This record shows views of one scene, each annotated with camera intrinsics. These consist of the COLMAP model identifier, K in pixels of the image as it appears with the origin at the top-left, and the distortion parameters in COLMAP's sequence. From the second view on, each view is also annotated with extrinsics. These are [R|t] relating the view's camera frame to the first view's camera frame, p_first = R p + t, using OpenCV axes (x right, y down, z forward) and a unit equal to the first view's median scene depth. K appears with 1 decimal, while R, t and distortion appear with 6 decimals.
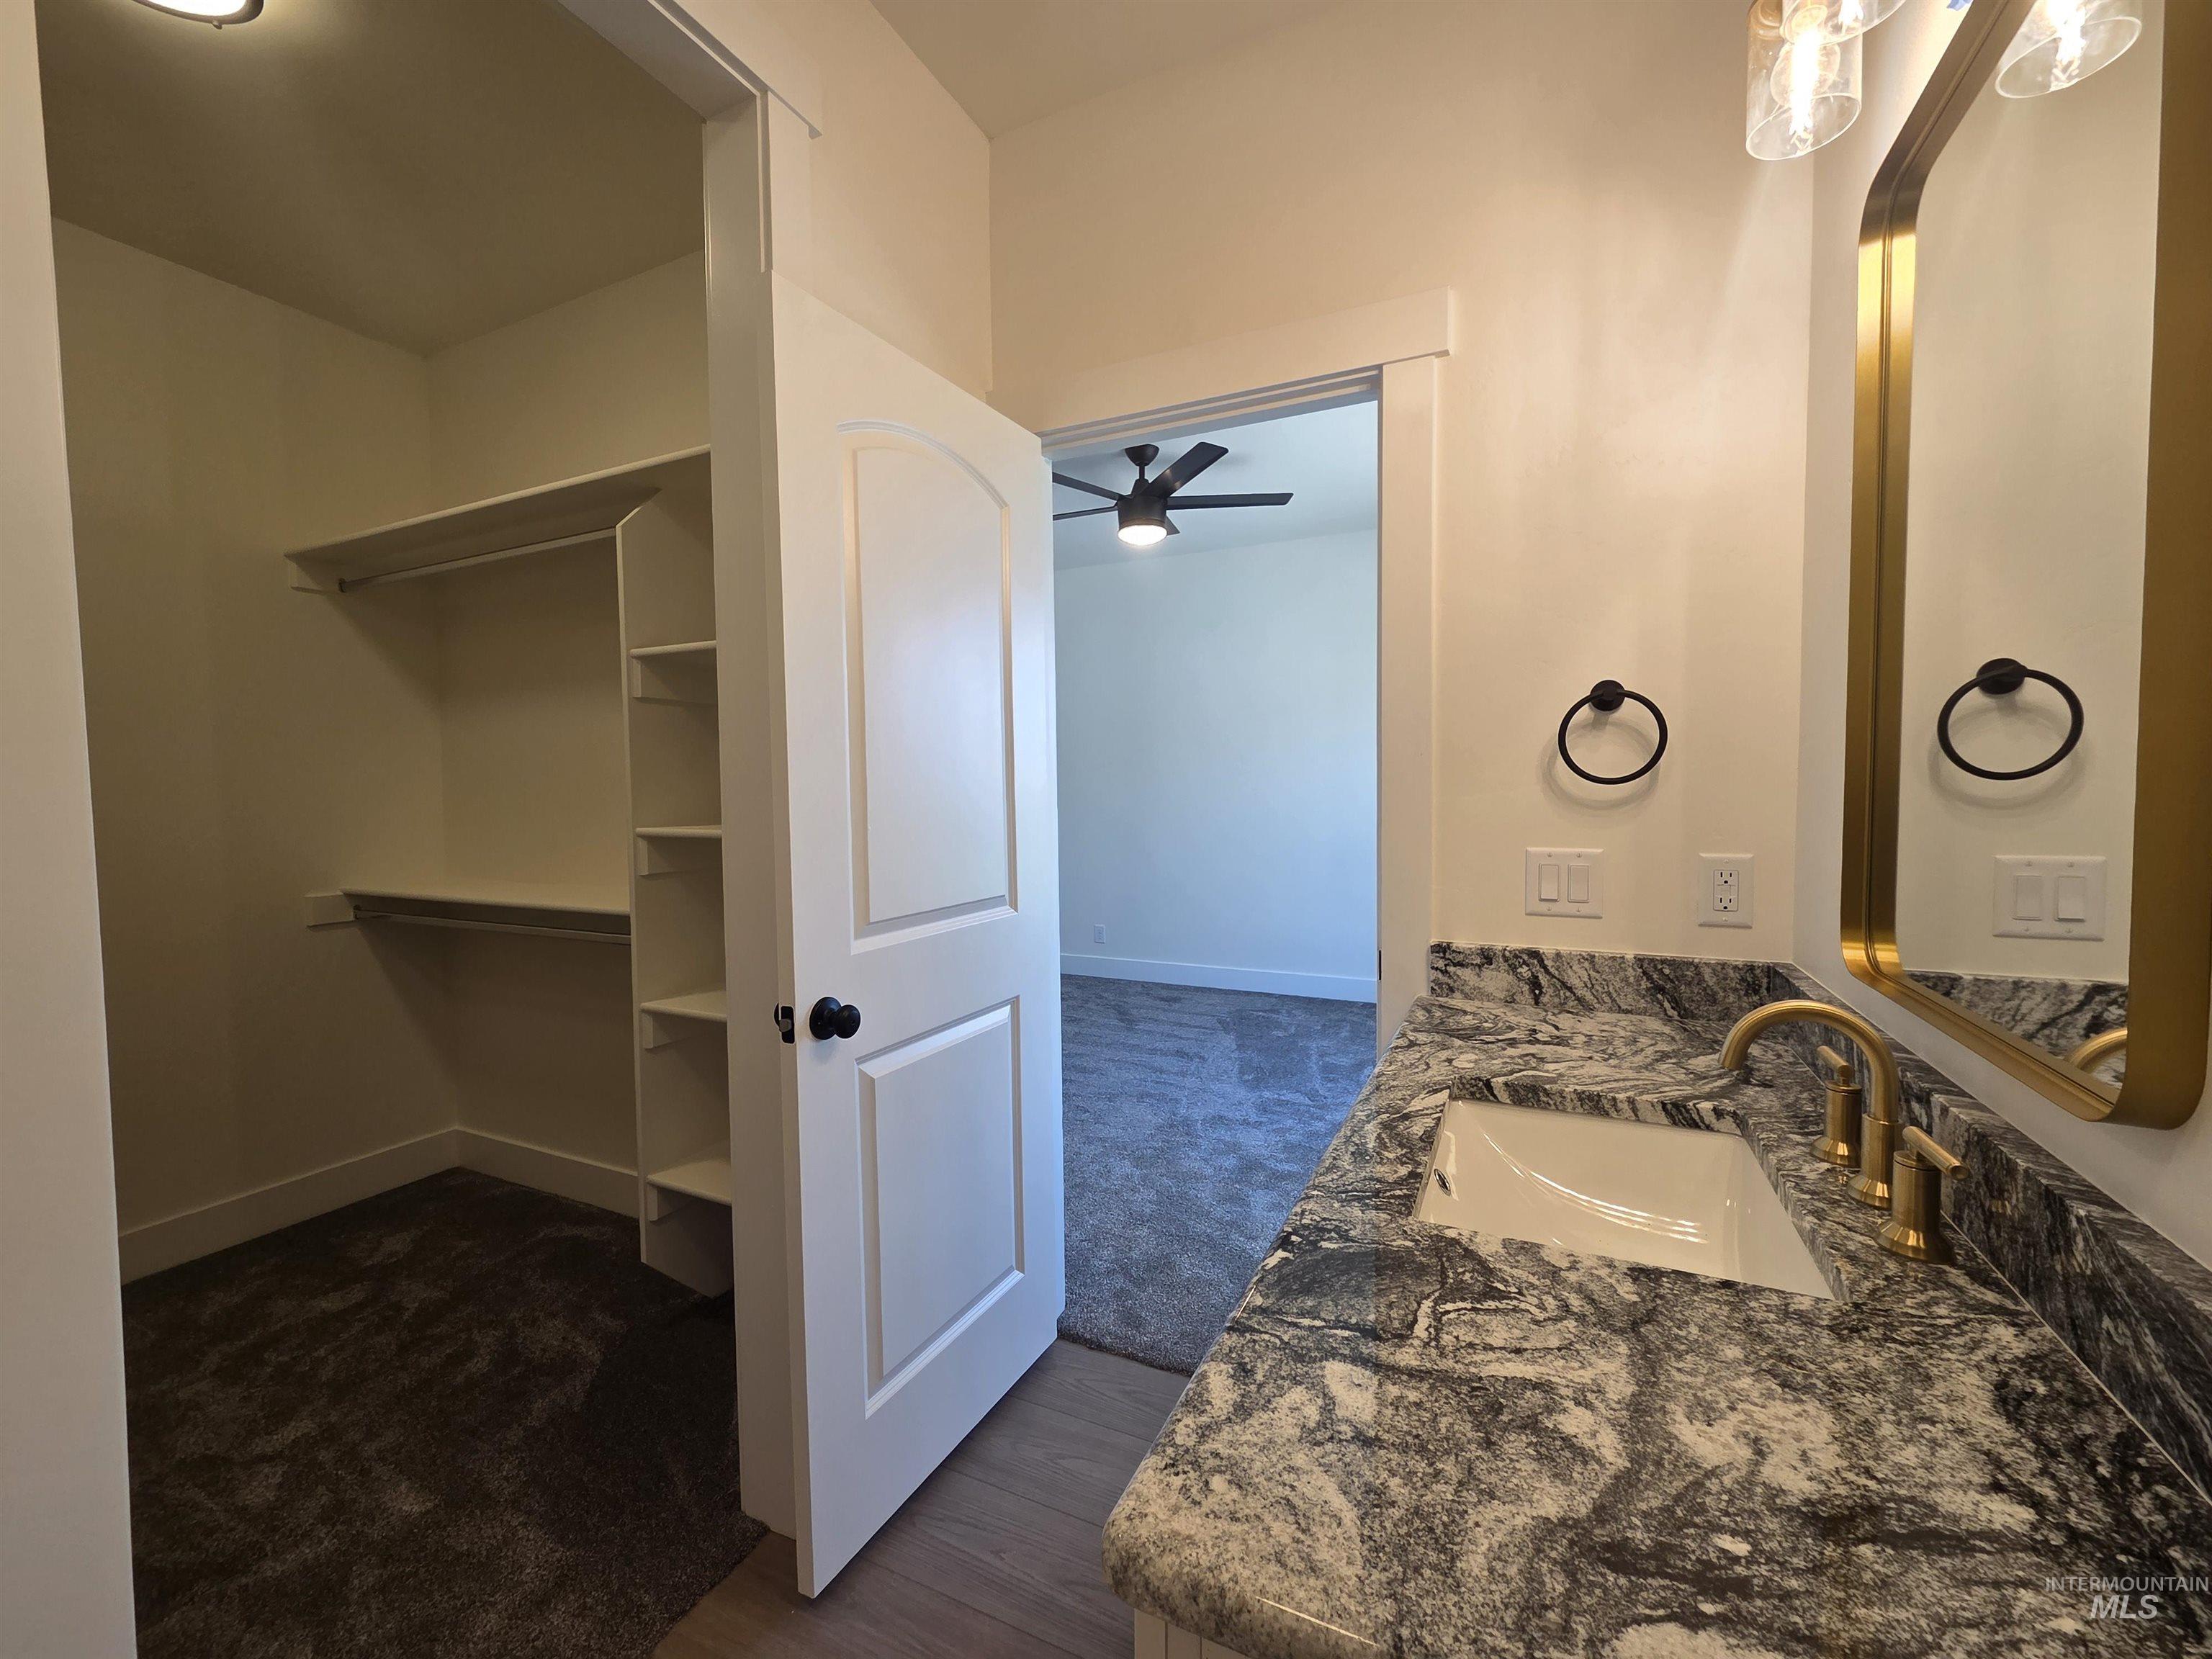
lens RADIAL K [[906.2, 0, 1102.1], [0, 906.2, 827.0], [0, 0, 1]] dist [0.001120, -0.000031]
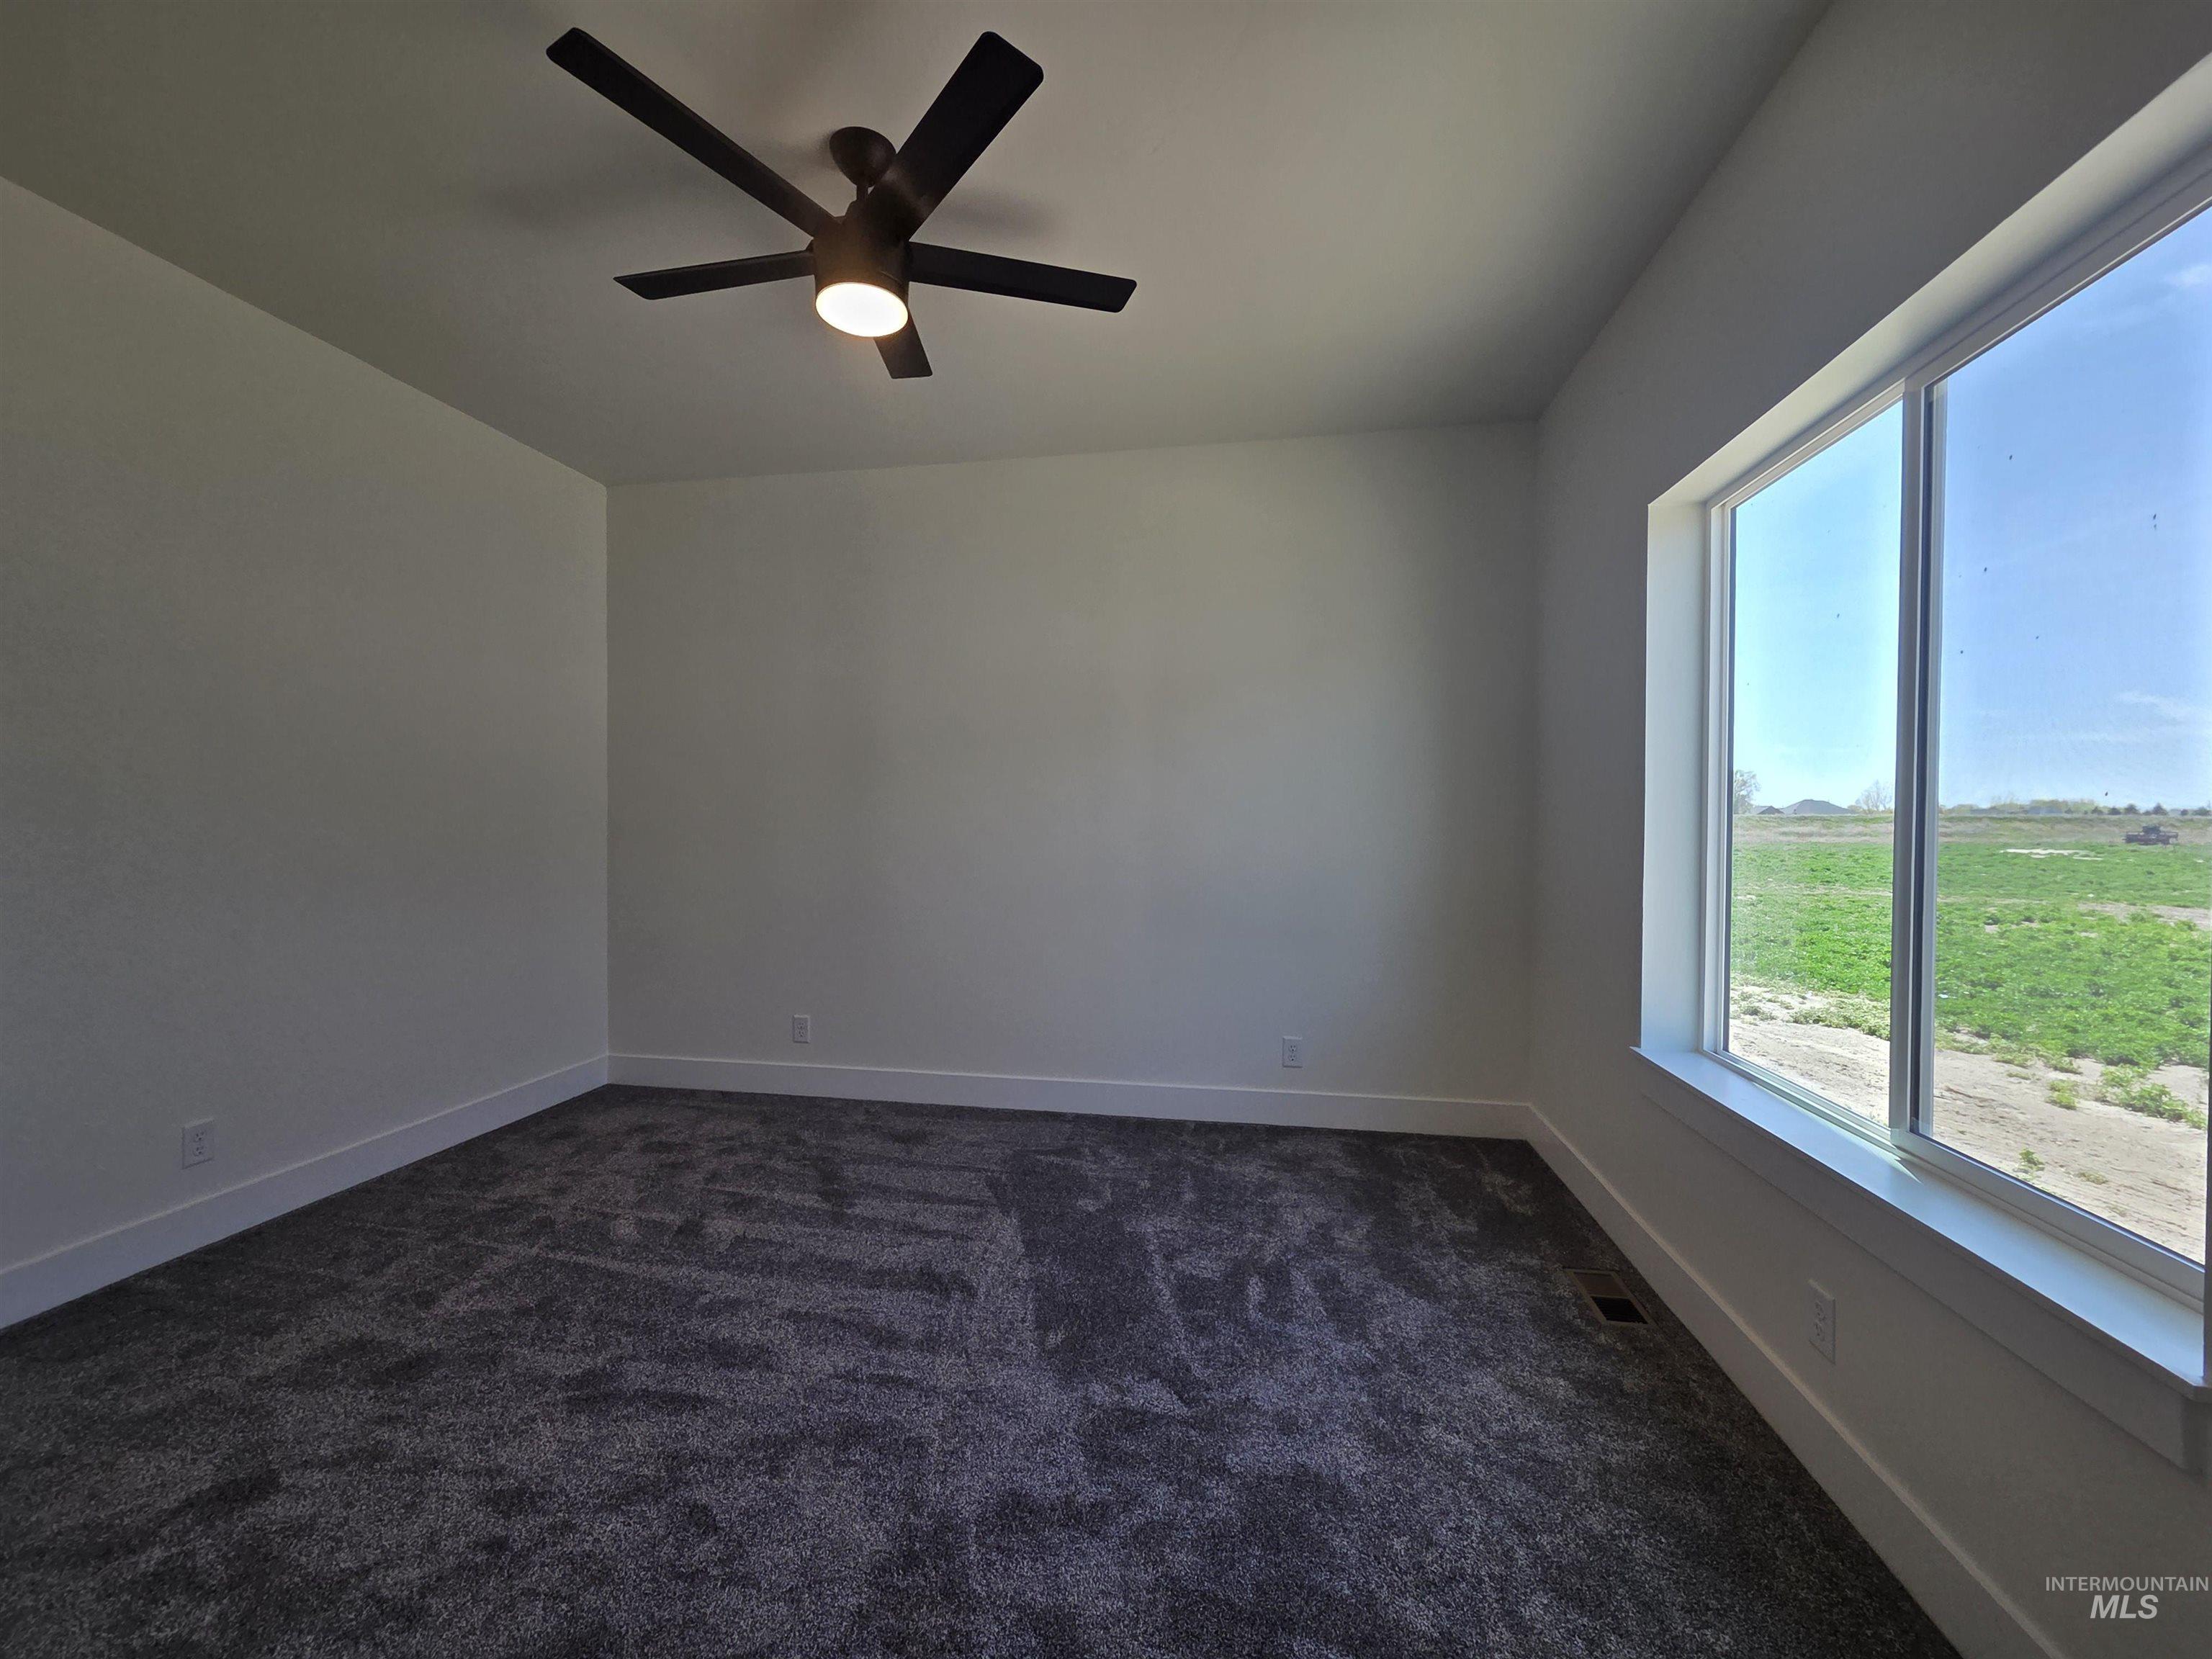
lens RADIAL K [[906.2, 0, 1095.6], [0, 906.2, 824.9], [0, 0, 1]] dist [0.001120, -0.000031]
pose [[0.962649, 0.013704, 0.270405, 0.085570], [-0.002471, 0.999121, -0.041837, -0.011804], [-0.270740, 0.039606, 0.961837, 1.140220]]
